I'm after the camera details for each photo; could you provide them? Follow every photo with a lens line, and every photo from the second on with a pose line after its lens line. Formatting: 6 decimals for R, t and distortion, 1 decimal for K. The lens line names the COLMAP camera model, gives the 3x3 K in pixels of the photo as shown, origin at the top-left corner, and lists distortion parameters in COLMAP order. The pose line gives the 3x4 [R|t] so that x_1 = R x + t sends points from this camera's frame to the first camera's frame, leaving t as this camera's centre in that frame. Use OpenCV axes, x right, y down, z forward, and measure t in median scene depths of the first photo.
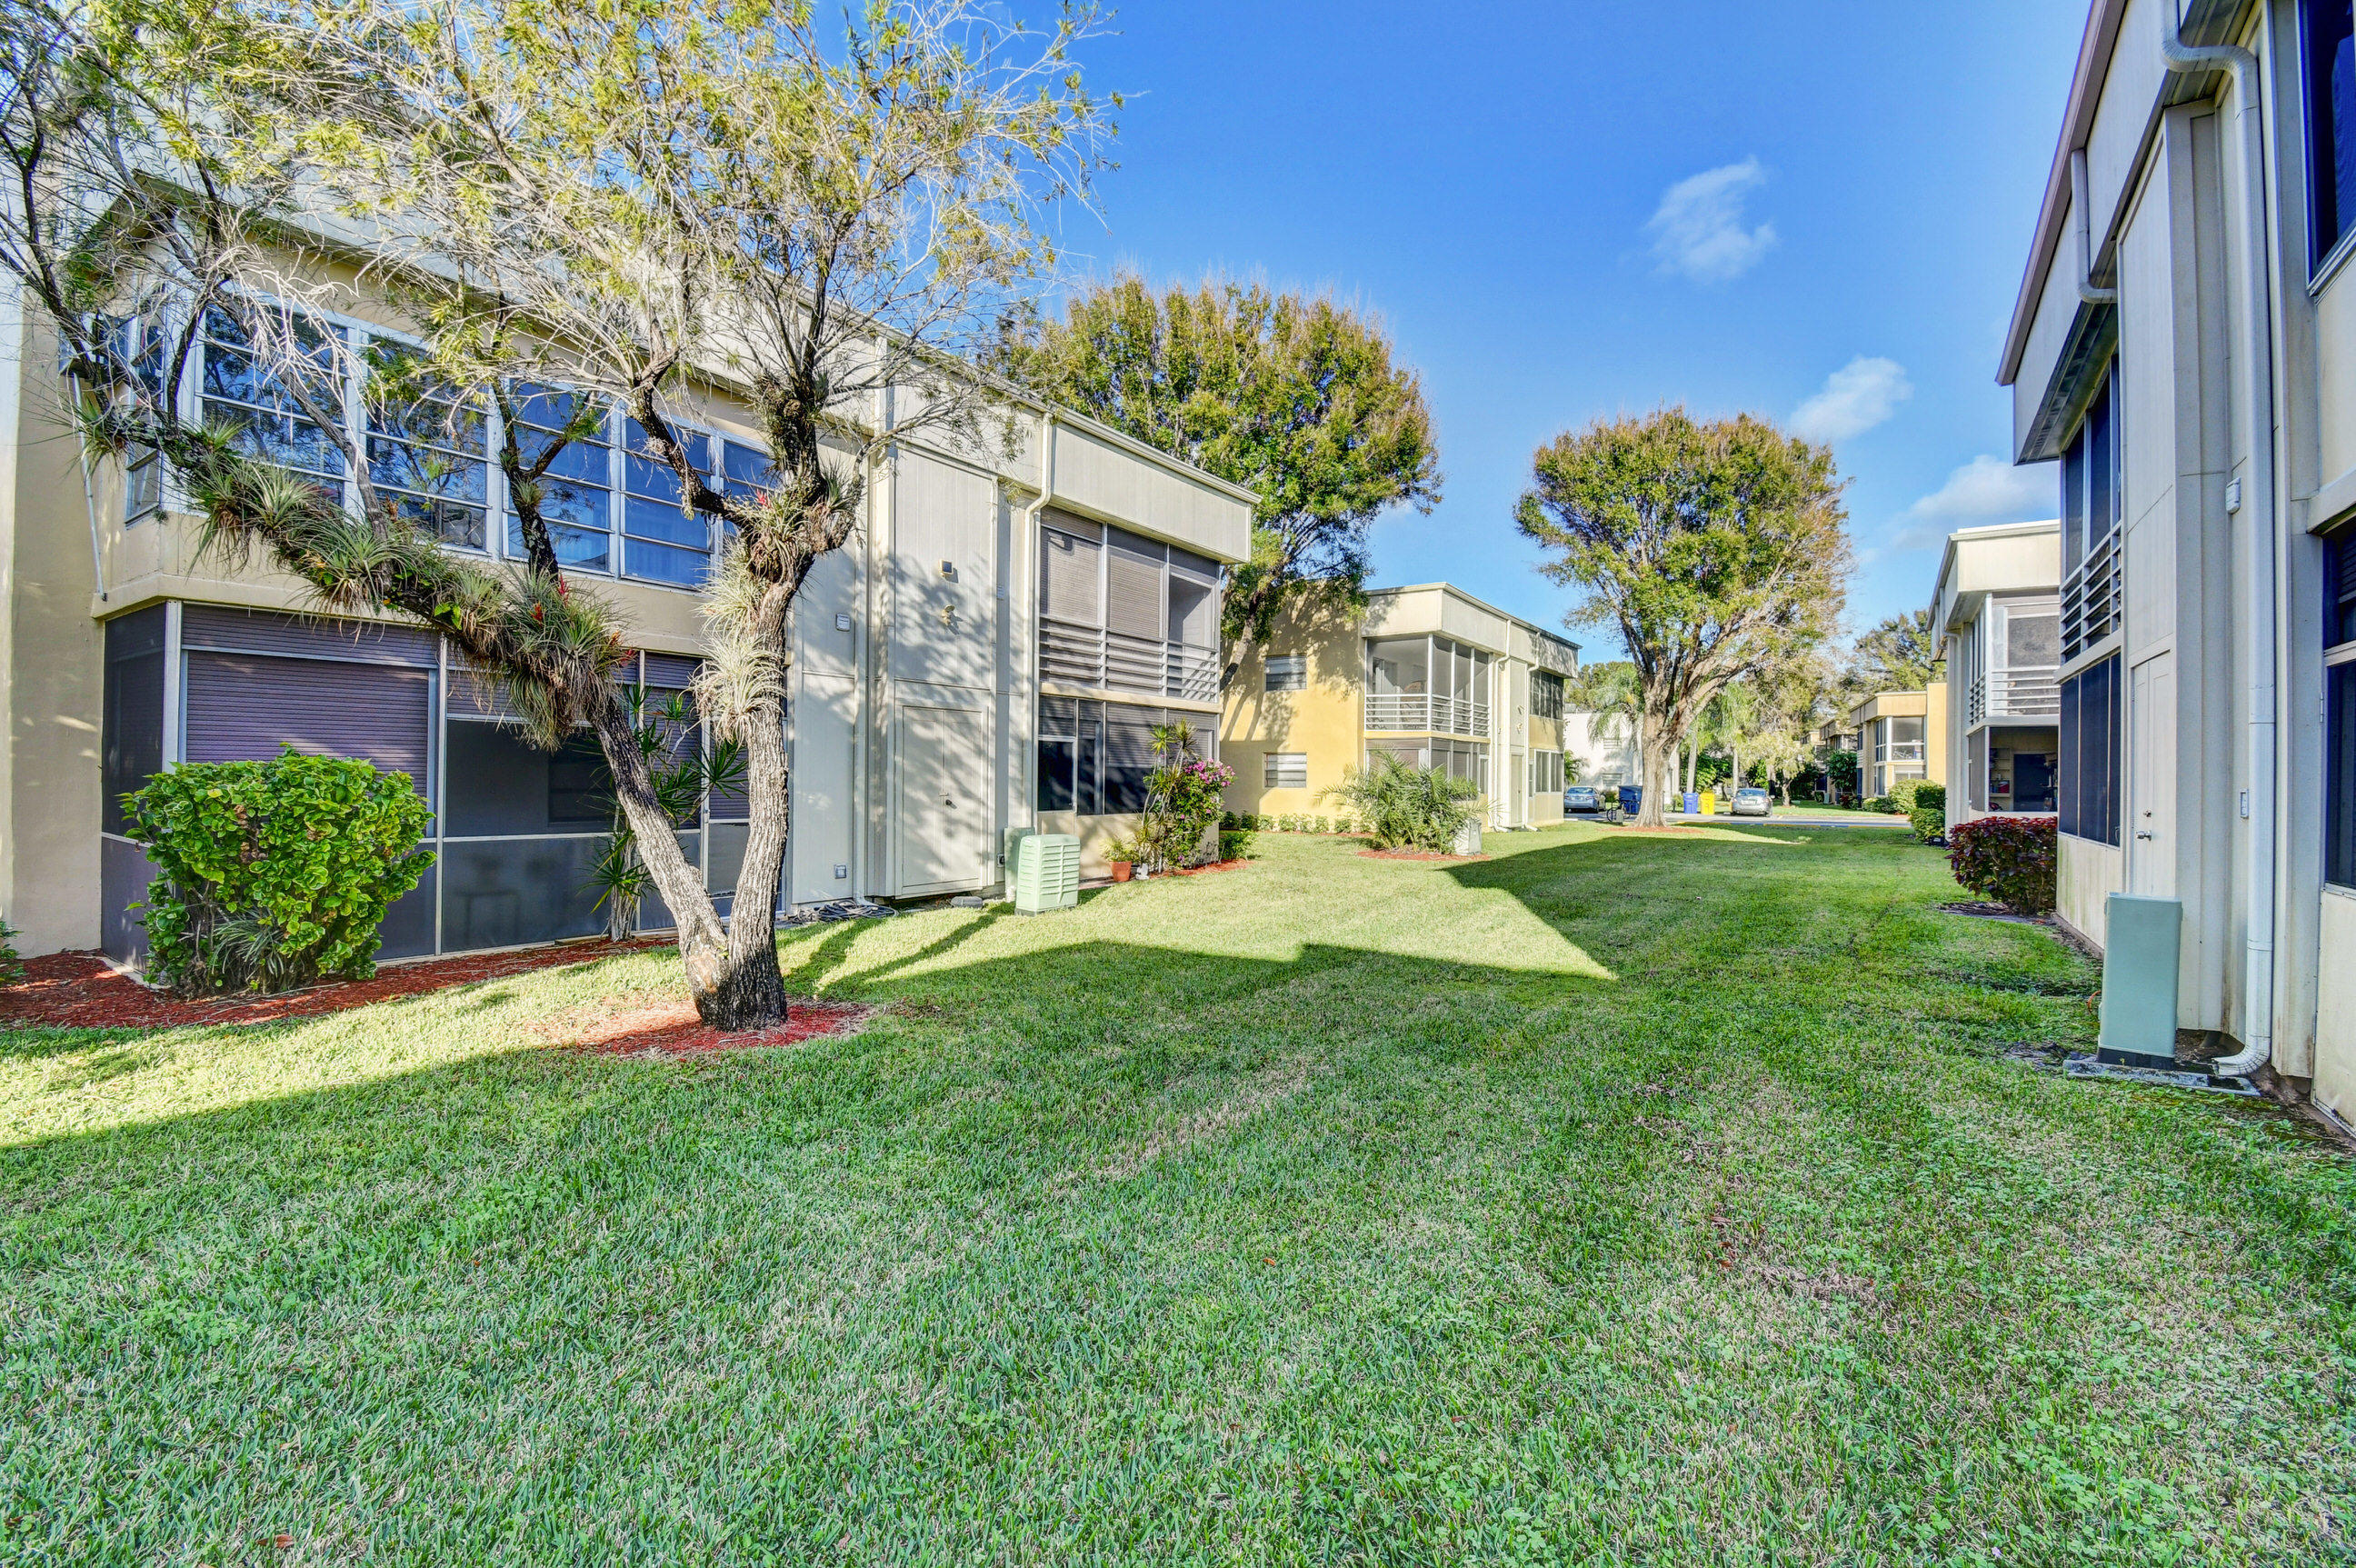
lens RADIAL K [[1052.2, 0, 1160.1], [0, 1052.2, 769.9], [0, 0, 1]] dist [0.003848, -0.015945]
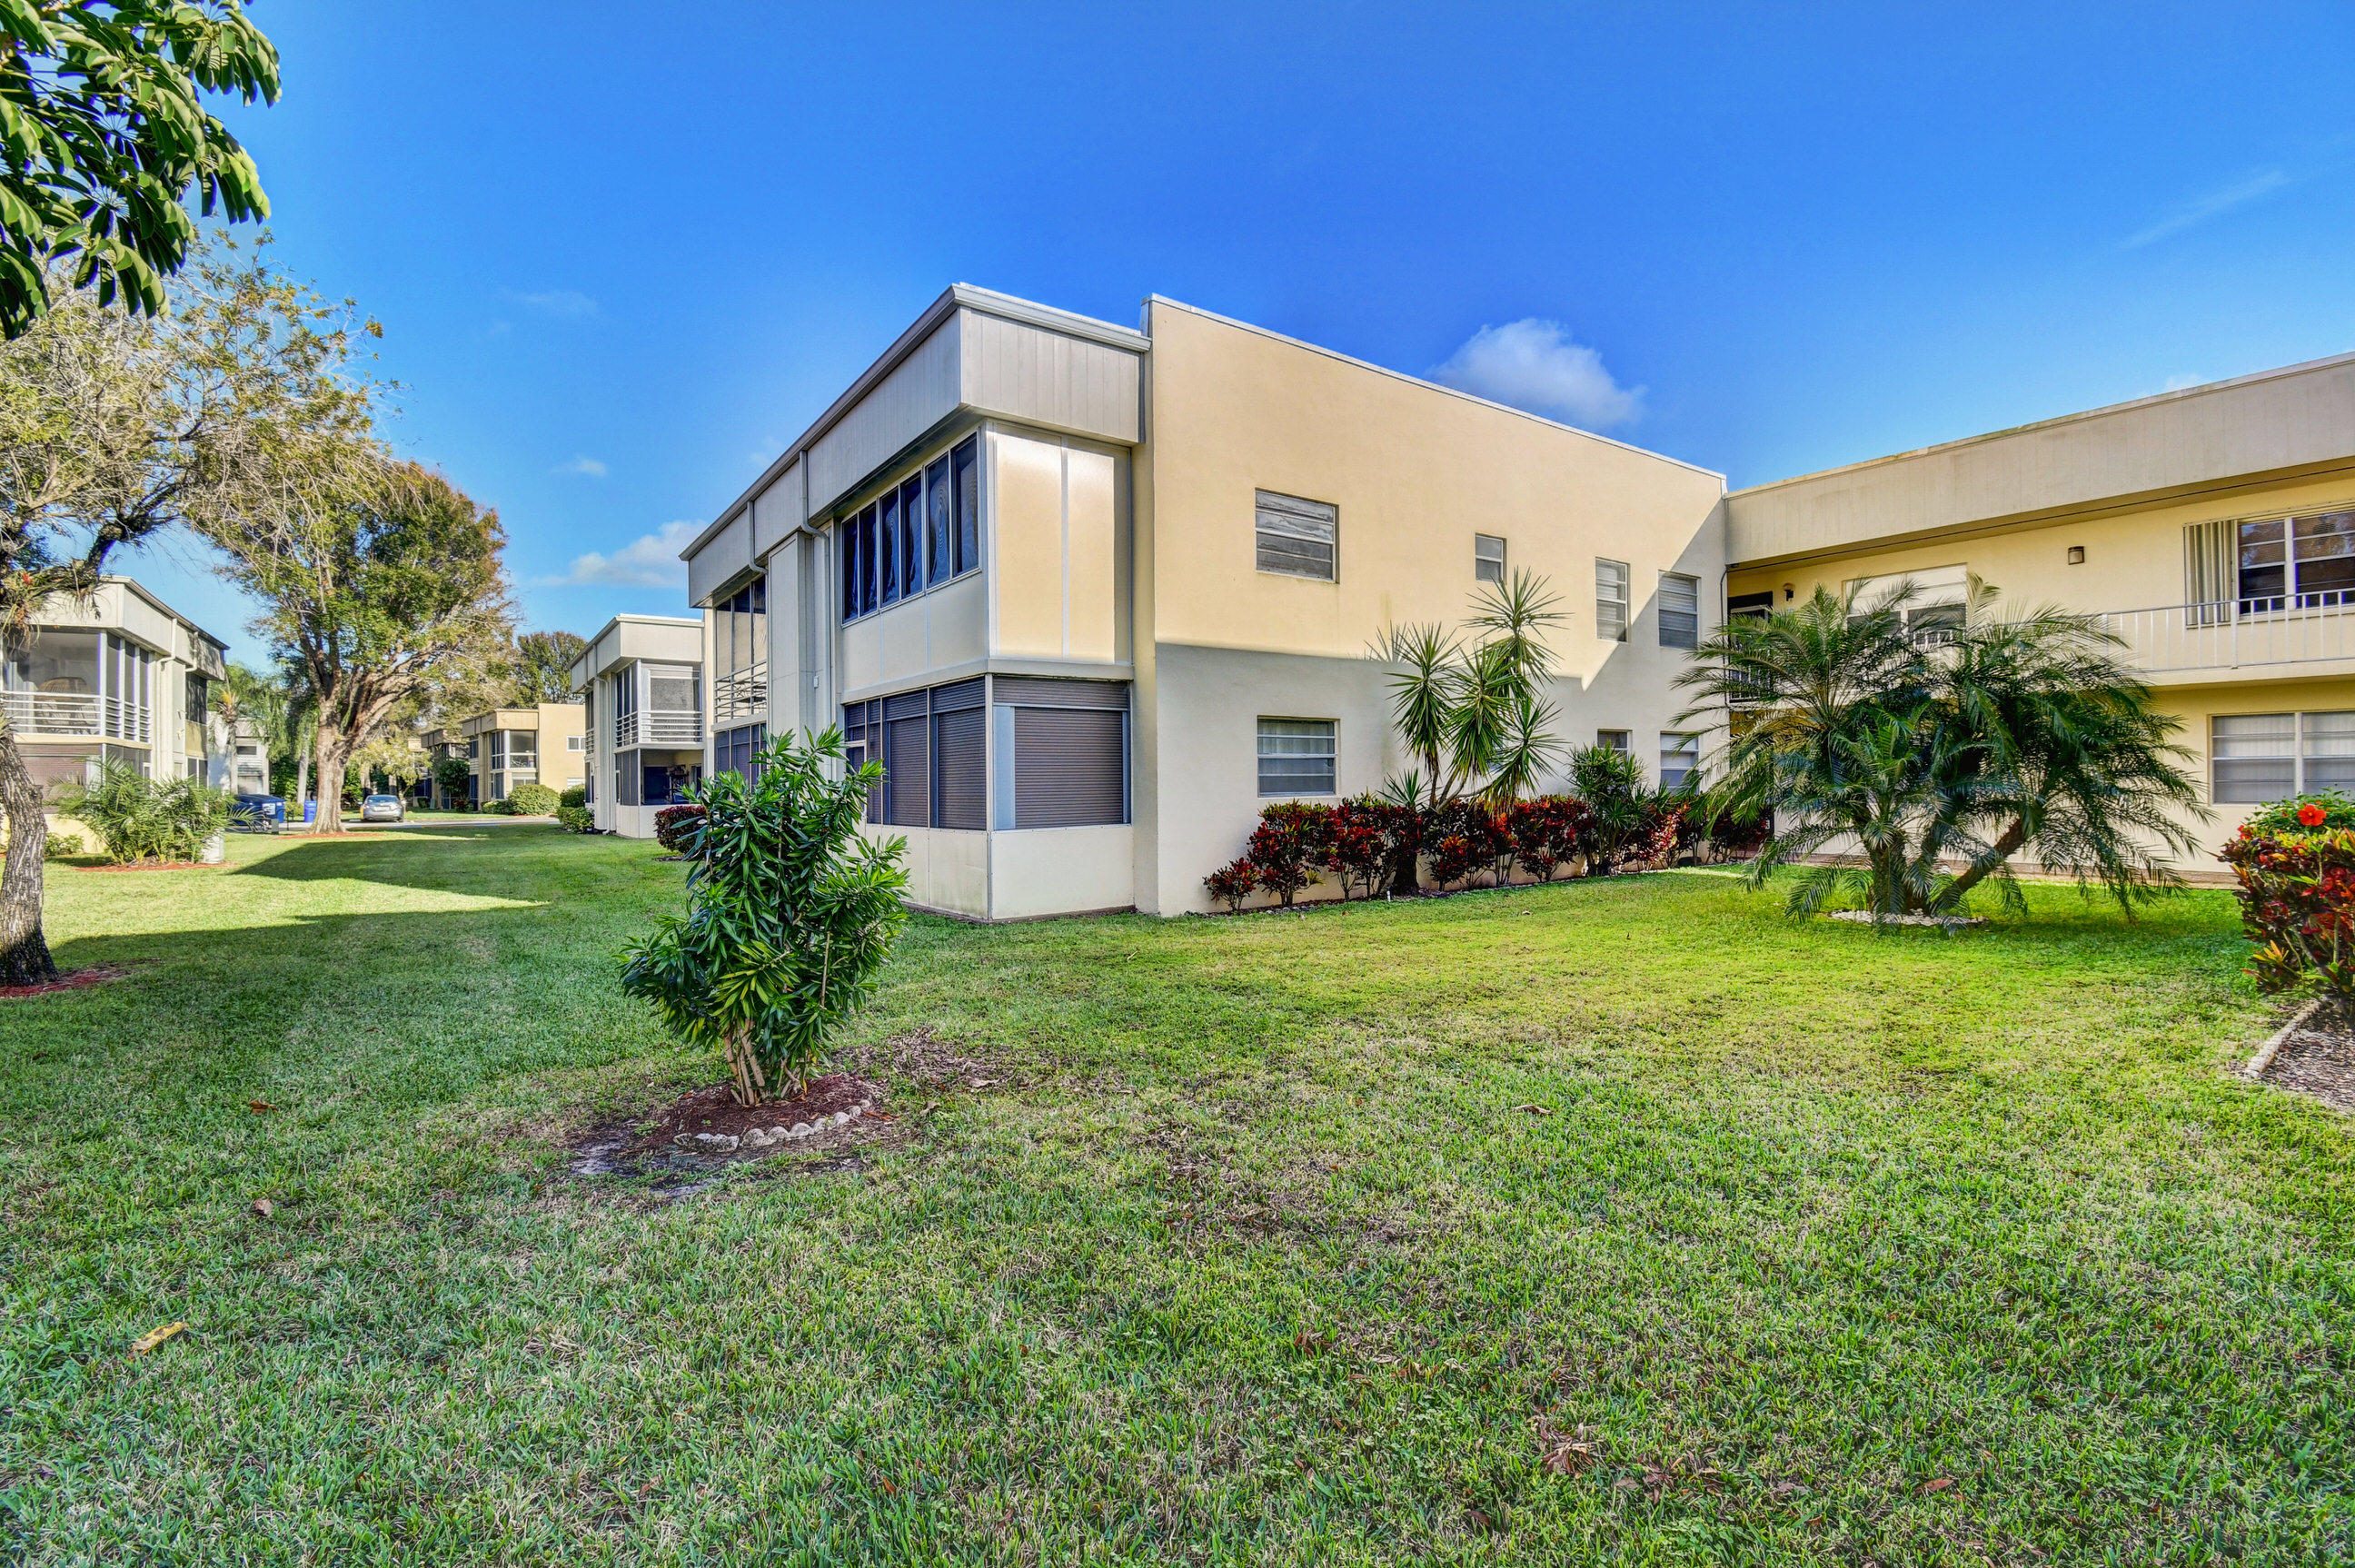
lens RADIAL K [[1051.6, 0, 1167.2], [0, 1051.6, 776.3], [0, 0, 1]] dist [0.003848, -0.015945]
pose [[0.359459, -0.002804, 0.933157, -0.199409], [0.002213, 0.999995, 0.002153, -0.002014], [-0.933158, 0.001291, 0.359464, -0.142792]]
